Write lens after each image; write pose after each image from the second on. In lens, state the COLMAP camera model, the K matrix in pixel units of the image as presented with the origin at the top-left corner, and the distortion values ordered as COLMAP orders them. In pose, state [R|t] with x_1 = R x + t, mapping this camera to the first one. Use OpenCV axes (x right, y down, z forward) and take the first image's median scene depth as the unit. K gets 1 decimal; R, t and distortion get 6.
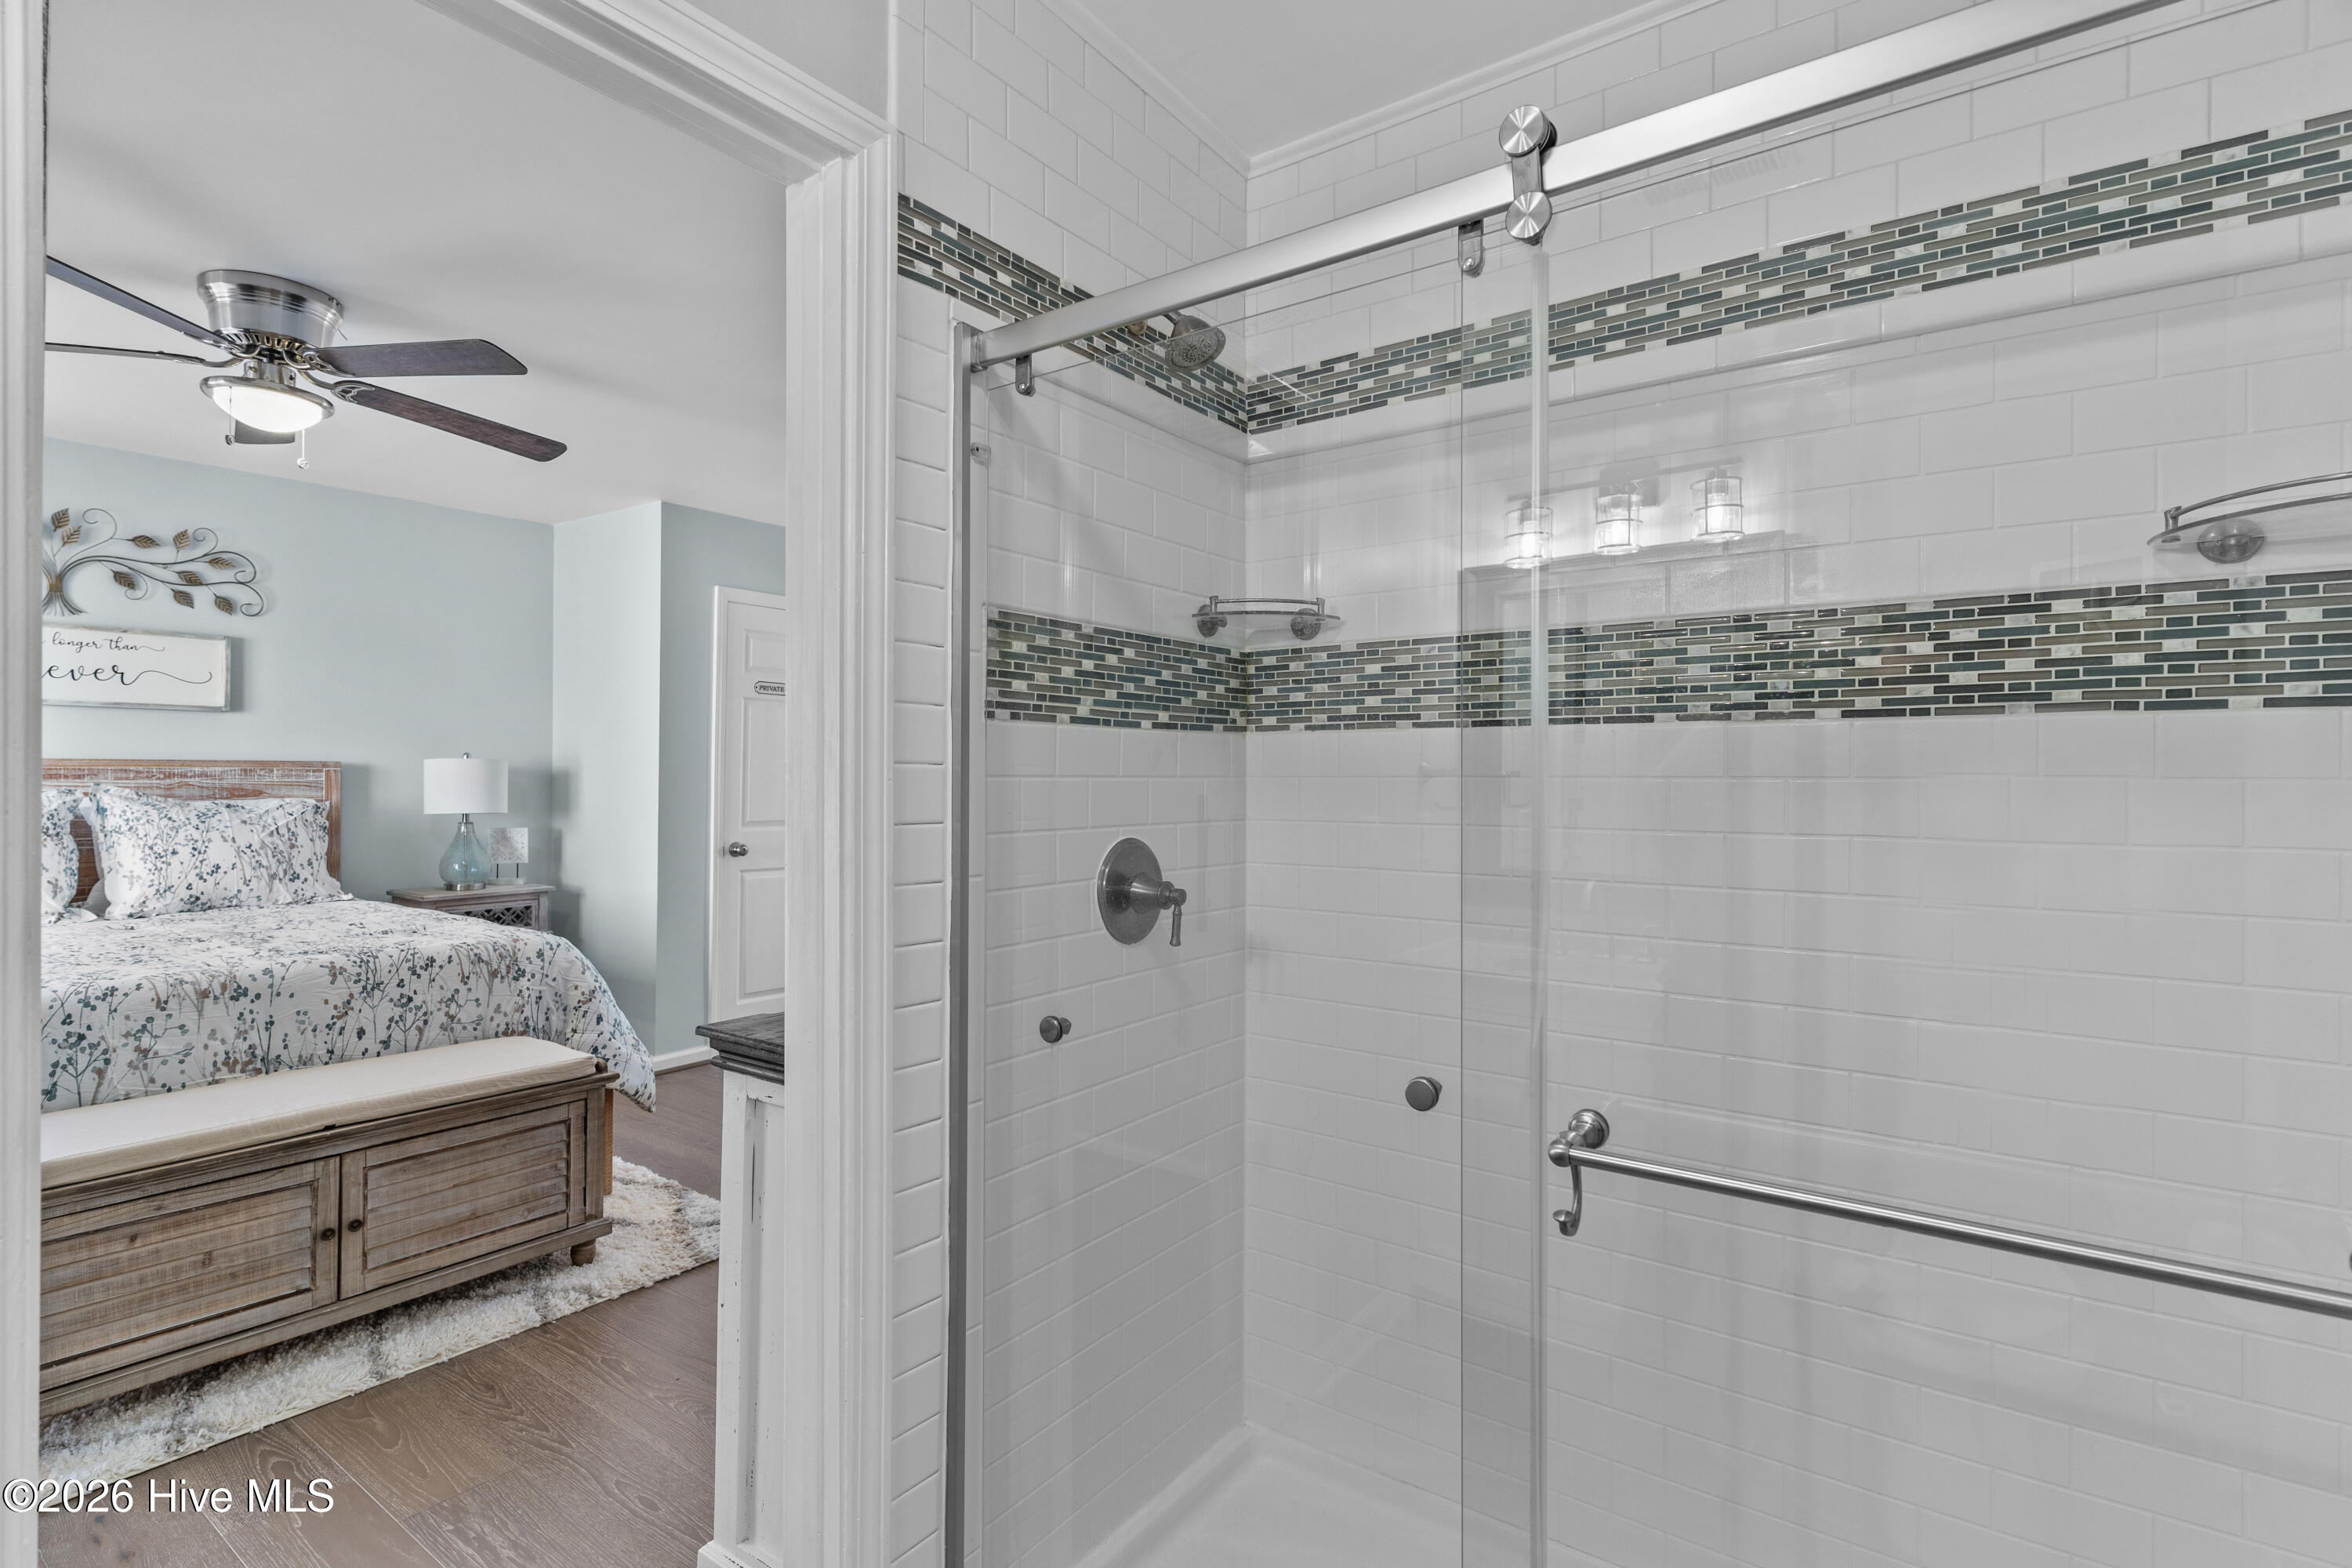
lens RADIAL K [[1120.2, 0, 1188.7], [0, 1120.2, 799.4], [0, 0, 1]] dist [0.000503, -0.000476]
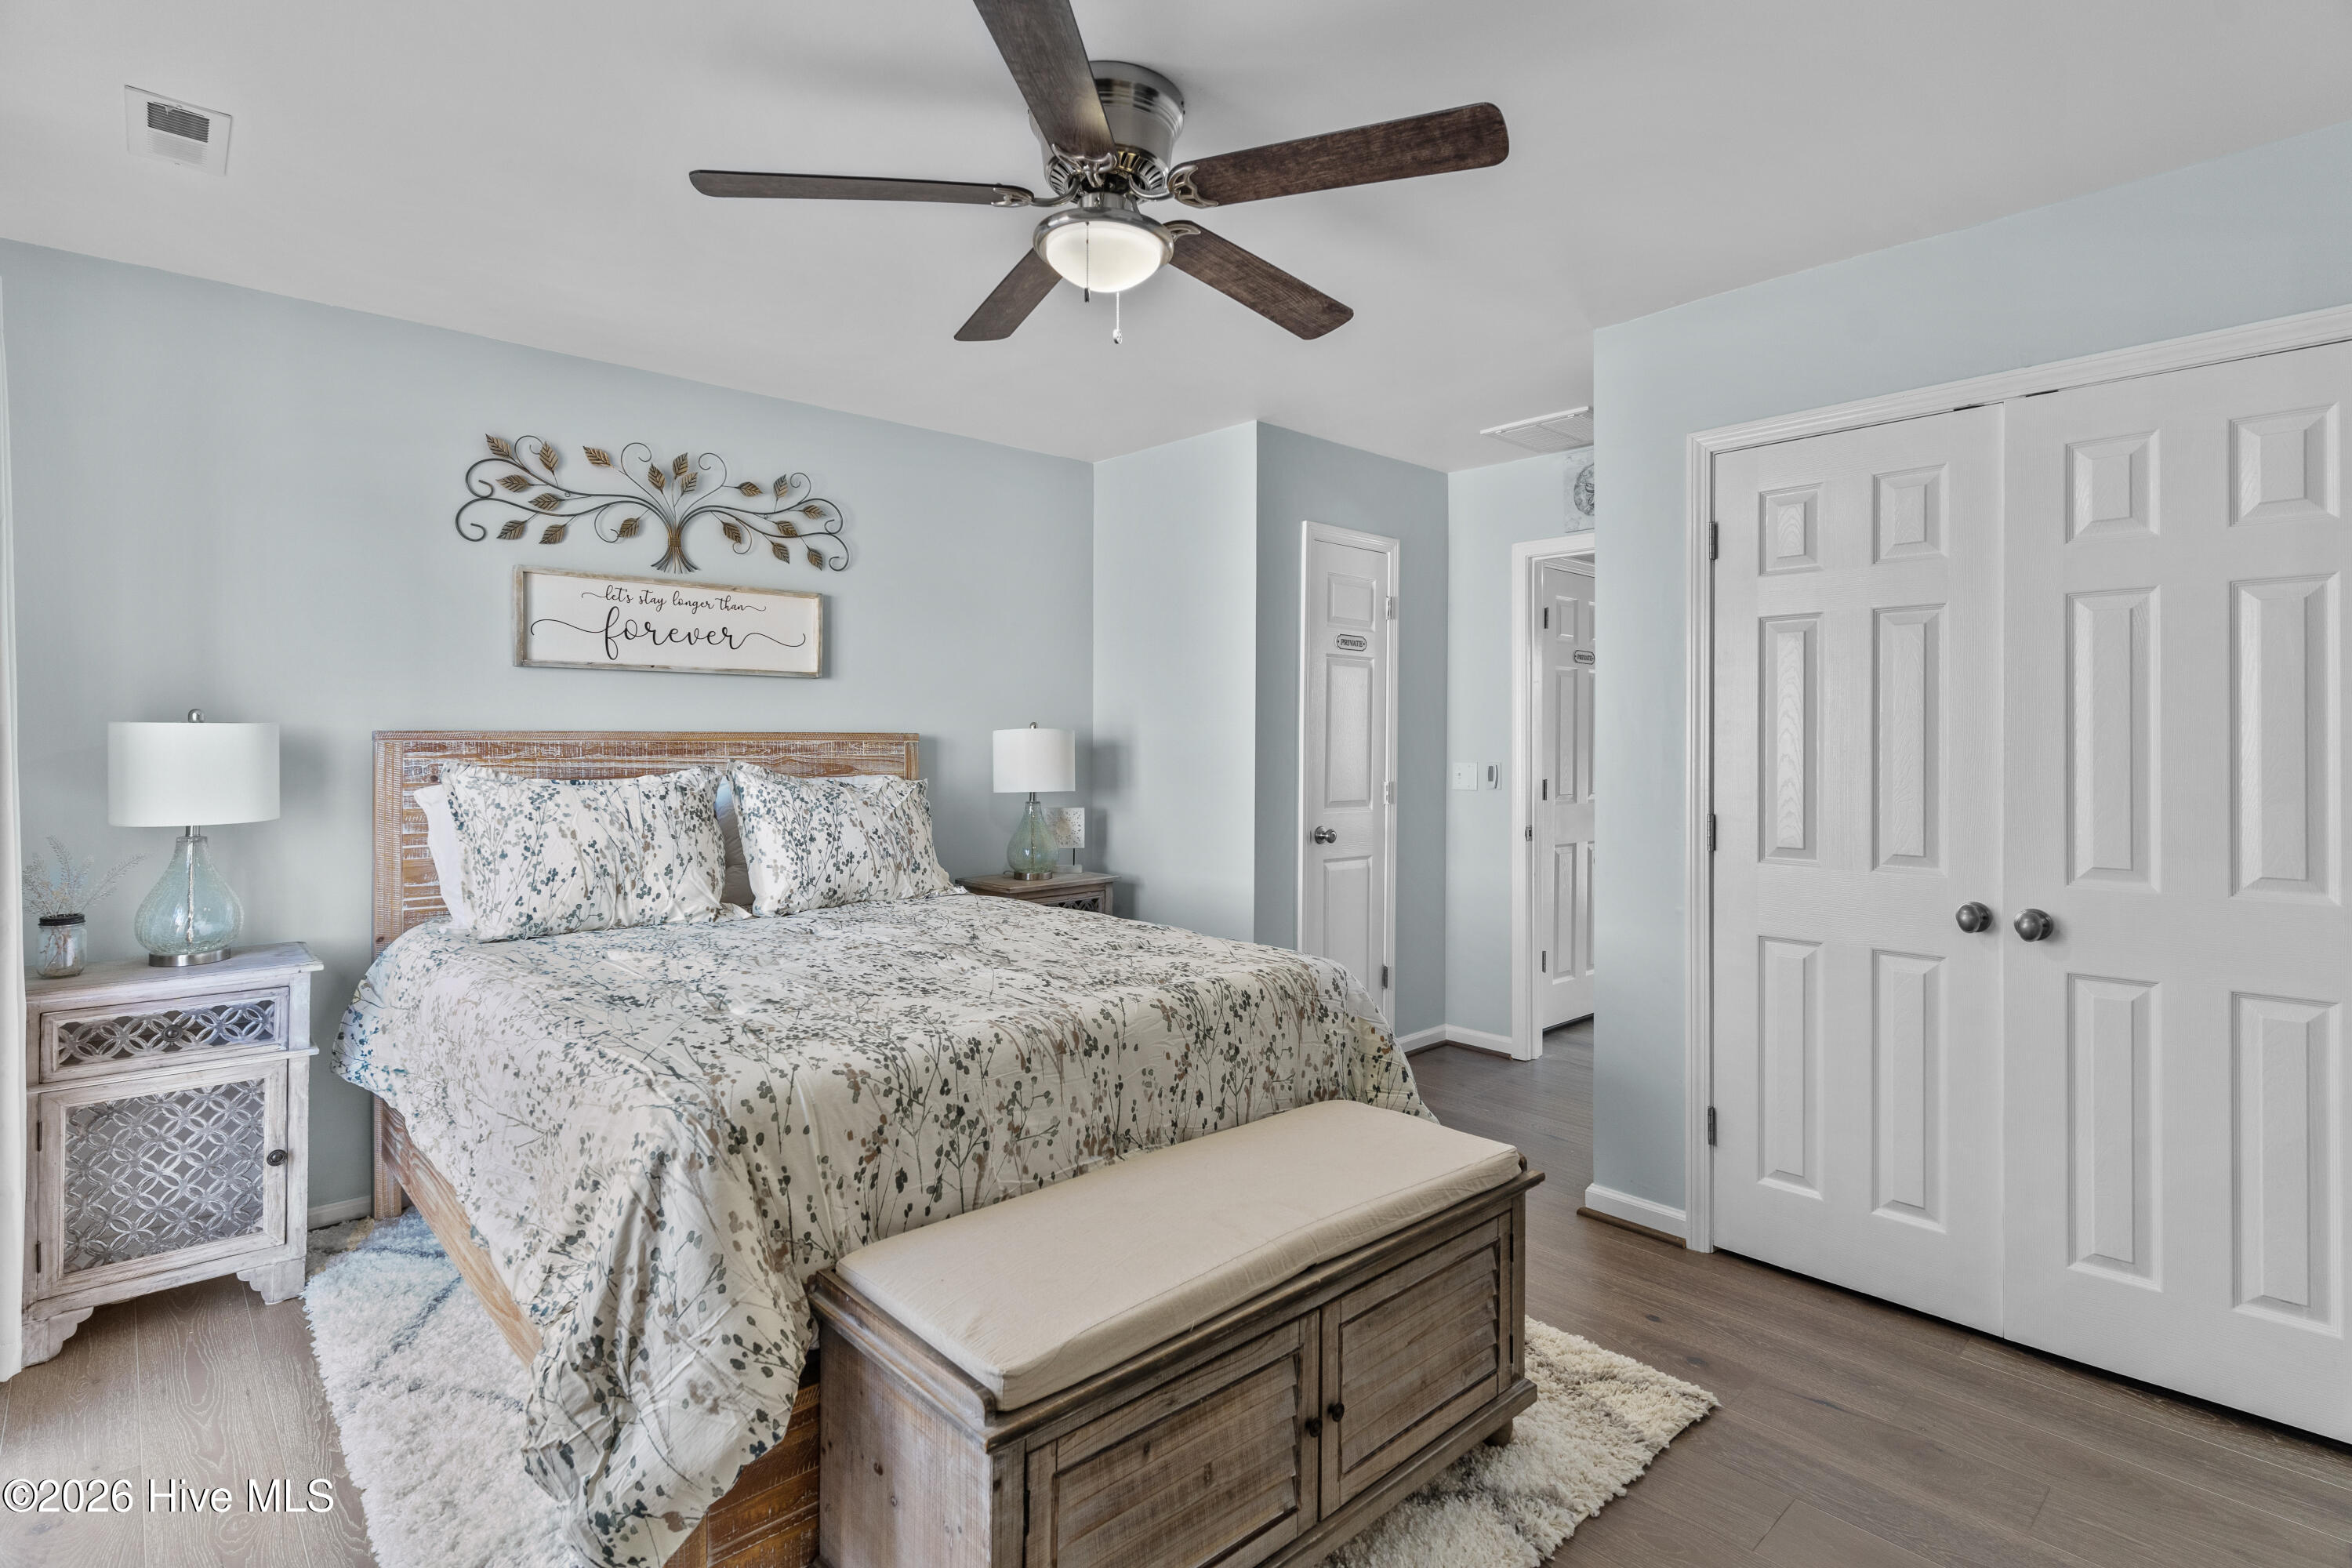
lens RADIAL K [[1120.2, 0, 1160.9], [0, 1120.2, 766.1], [0, 0, 1]] dist [0.000503, -0.000476]
pose [[0.979771, -0.001082, -0.200117, -0.490242], [0.000618, 0.999997, -0.002383, -0.007143], [0.200119, 0.002211, 0.979769, 0.214443]]
